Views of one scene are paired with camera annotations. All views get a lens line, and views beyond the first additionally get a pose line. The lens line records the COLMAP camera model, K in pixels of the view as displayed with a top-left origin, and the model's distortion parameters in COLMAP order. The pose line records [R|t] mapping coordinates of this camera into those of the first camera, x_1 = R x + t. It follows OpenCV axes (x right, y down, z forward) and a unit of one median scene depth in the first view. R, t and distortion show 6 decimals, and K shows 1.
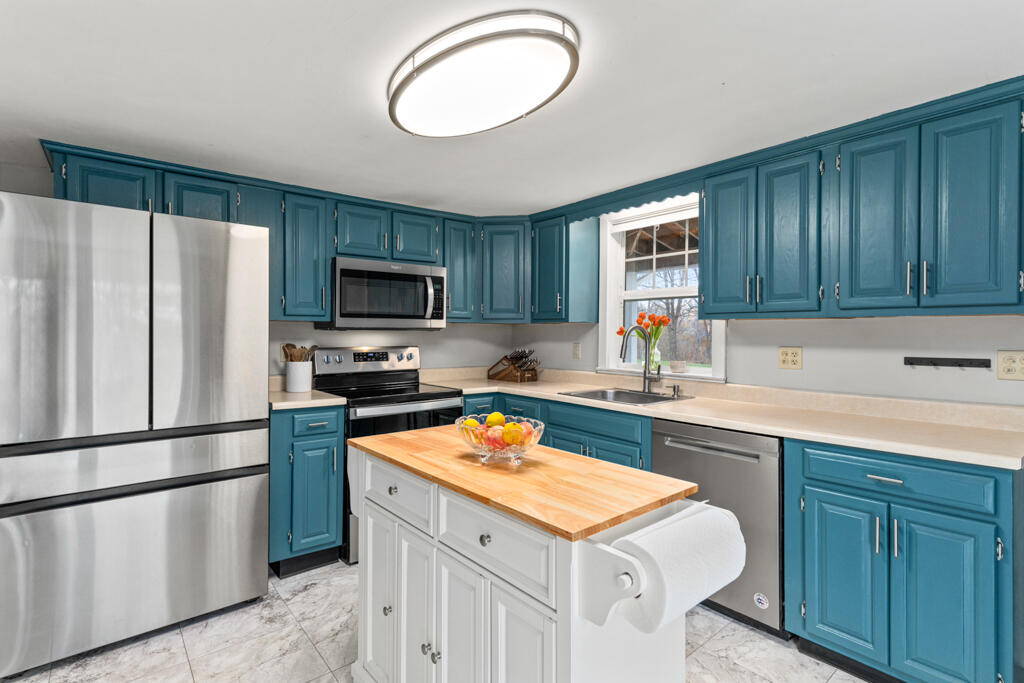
lens RADIAL K [[499.4, 0, 513.7], [0, 499.4, 336.5], [0, 0, 1]] dist [0.009669, -0.000096]
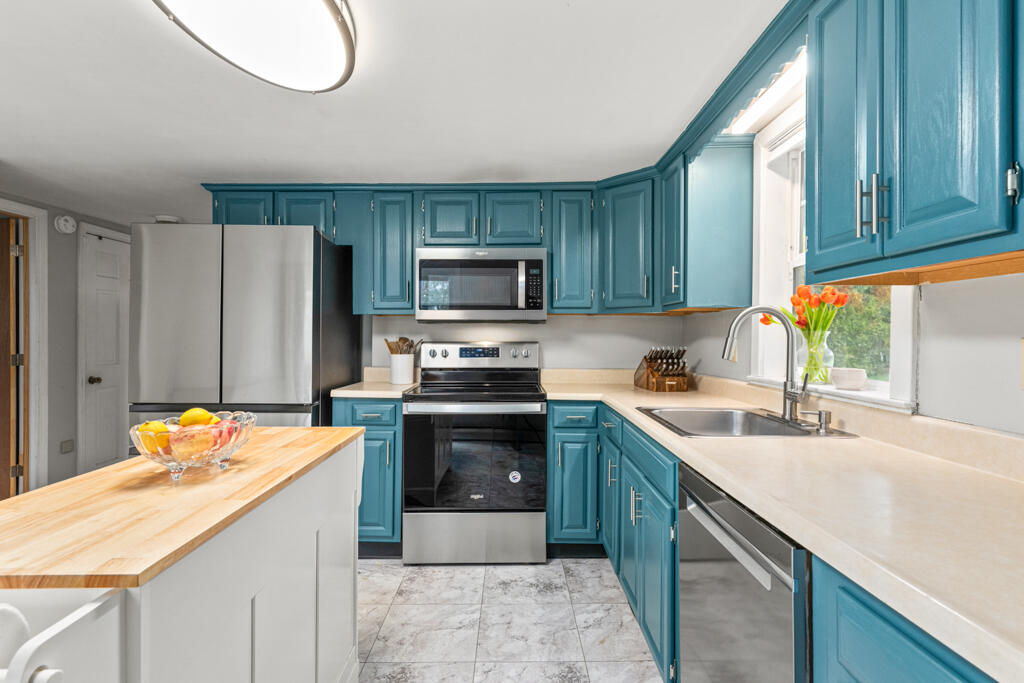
lens RADIAL K [[503.6, 0, 513.0], [0, 503.6, 339.6], [0, 0, 1]] dist [0.002838, -0.000037]
pose [[0.770050, 0.000647, -0.637983, 0.401011], [-0.004581, 0.999979, -0.004515, 0.022832], [0.637967, 0.006400, 0.770037, 0.341293]]
